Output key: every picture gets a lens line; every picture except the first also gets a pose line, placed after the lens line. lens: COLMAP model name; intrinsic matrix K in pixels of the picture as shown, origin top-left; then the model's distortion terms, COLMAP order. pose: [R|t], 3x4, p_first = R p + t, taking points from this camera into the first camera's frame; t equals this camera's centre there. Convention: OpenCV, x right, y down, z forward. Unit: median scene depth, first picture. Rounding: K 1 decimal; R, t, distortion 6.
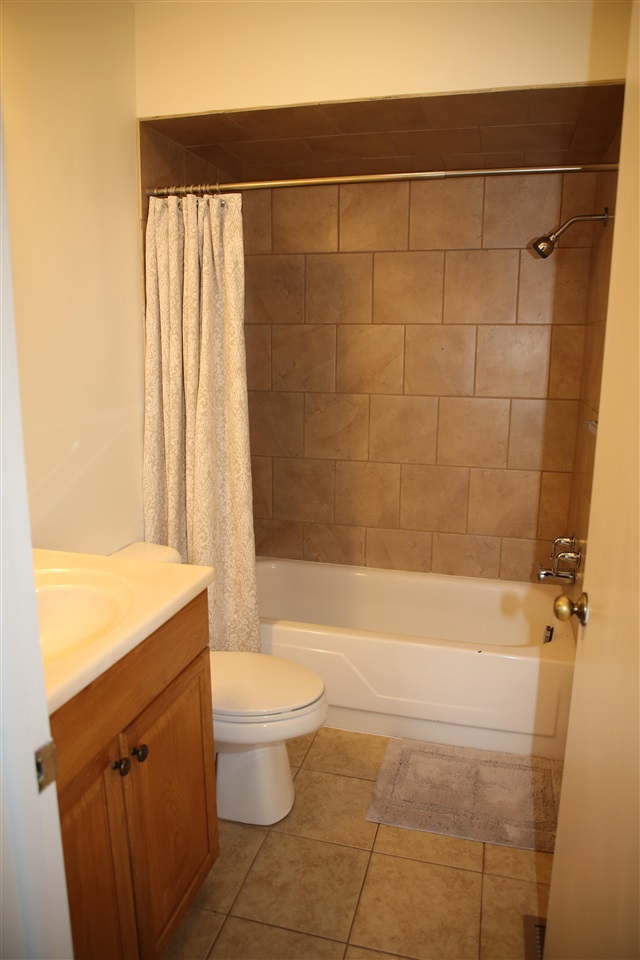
lens RADIAL K [[655.9, 0, 320.0], [0, 655.9, 480.0], [0, 0, 1]] dist [-0.031736, 0.001196]
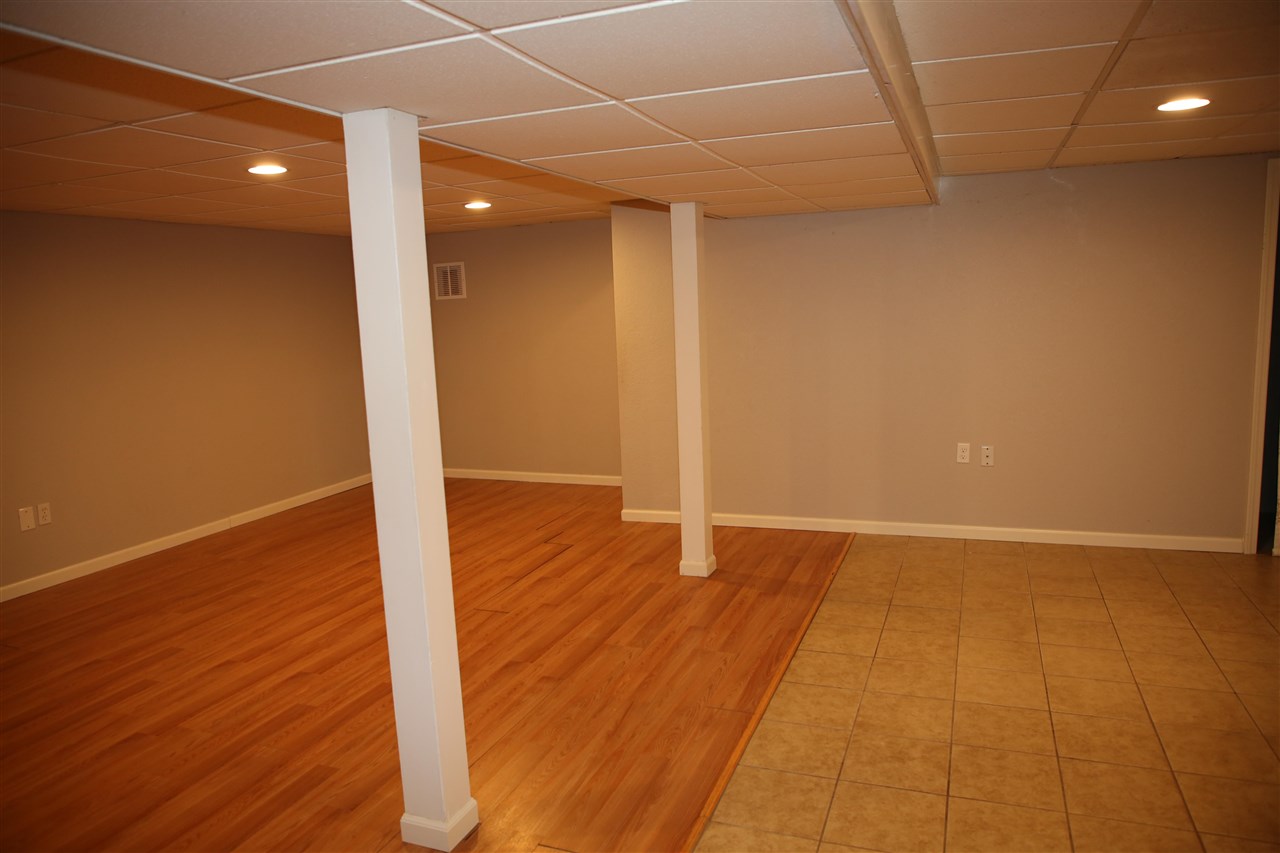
lens RADIAL K [[874.6, 0, 640.0], [0, 874.6, 426.5], [0, 0, 1]] dist [-0.031736, 0.001196]
pose [[-0.994084, 0.016800, 0.107307, 0.396294], [0.052545, 0.939044, 0.339758, -0.456807], [-0.095058, 0.343386, -0.934371, 2.145283]]
